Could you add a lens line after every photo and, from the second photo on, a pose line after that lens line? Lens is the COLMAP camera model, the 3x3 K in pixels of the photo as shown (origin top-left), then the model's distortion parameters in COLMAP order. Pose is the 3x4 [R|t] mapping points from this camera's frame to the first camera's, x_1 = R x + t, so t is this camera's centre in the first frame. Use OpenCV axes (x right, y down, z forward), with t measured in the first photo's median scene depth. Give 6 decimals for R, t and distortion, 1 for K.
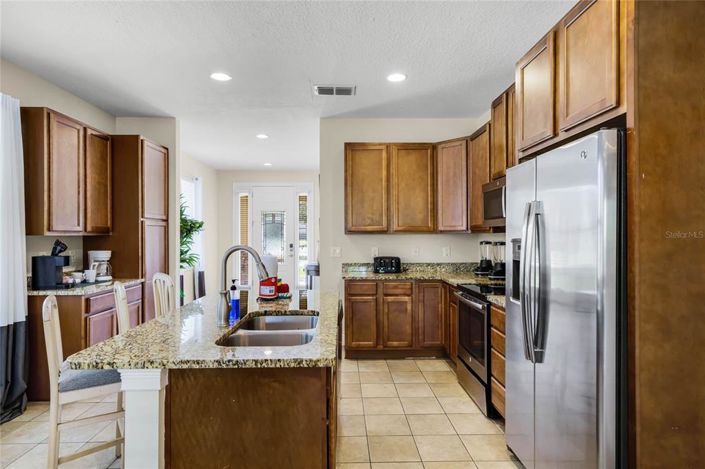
lens RADIAL K [[389.5, 0, 352.5], [0, 389.5, 234.5], [0, 0, 1]] dist [0.002252, 0.002264]
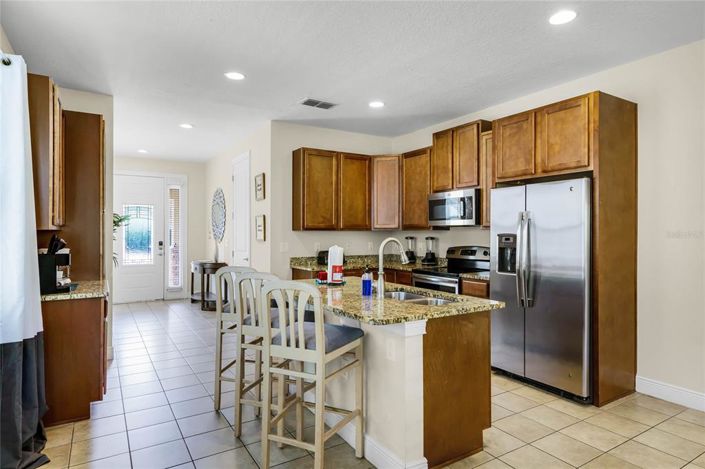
lens RADIAL K [[404.9, 0, 352.5], [0, 404.9, 234.5], [0, 0, 1]] dist [0.000863, -0.000091]
pose [[0.865404, 0.001993, 0.501070, -0.509133], [-0.004507, 0.999983, 0.003808, 0.005356], [-0.501054, -0.005554, 0.865398, -0.065422]]
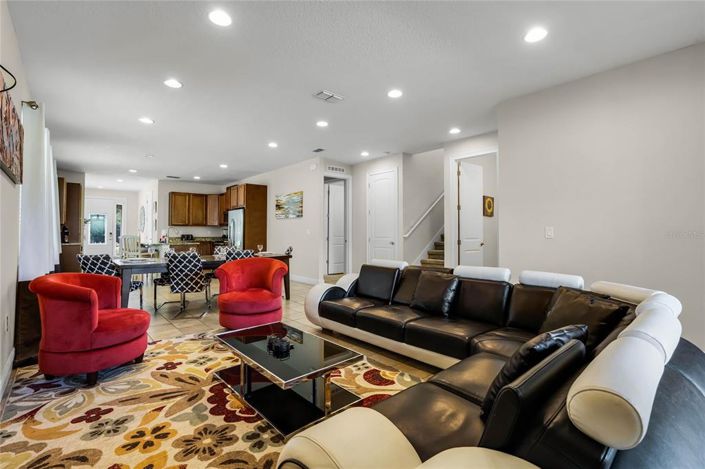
lens RADIAL K [[317.0, 0, 342.0], [0, 317.0, 233.3], [0, 0, 1]] dist [0.013964, 0.000328]
pose [[0.777834, -0.000550, 0.628469, -0.523229], [-0.001483, 0.999995, 0.002710, 0.046431], [-0.628468, -0.003040, 0.777830, -1.566415]]
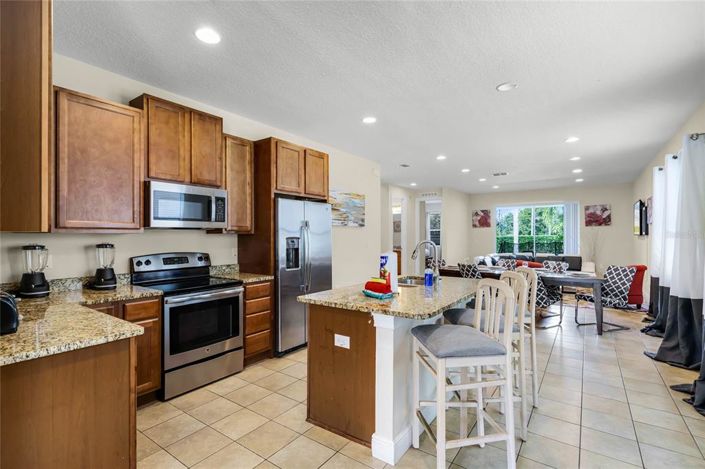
lens RADIAL K [[335.0, 0, 352.5], [0, 335.0, 234.5], [0, 0, 1]] dist [0.000438, 0.000010]
pose [[-0.806192, 0.005317, 0.591630, -0.443709], [0.003062, 0.999984, -0.004814, 0.003494], [-0.591646, -0.002070, -0.806195, 1.163086]]
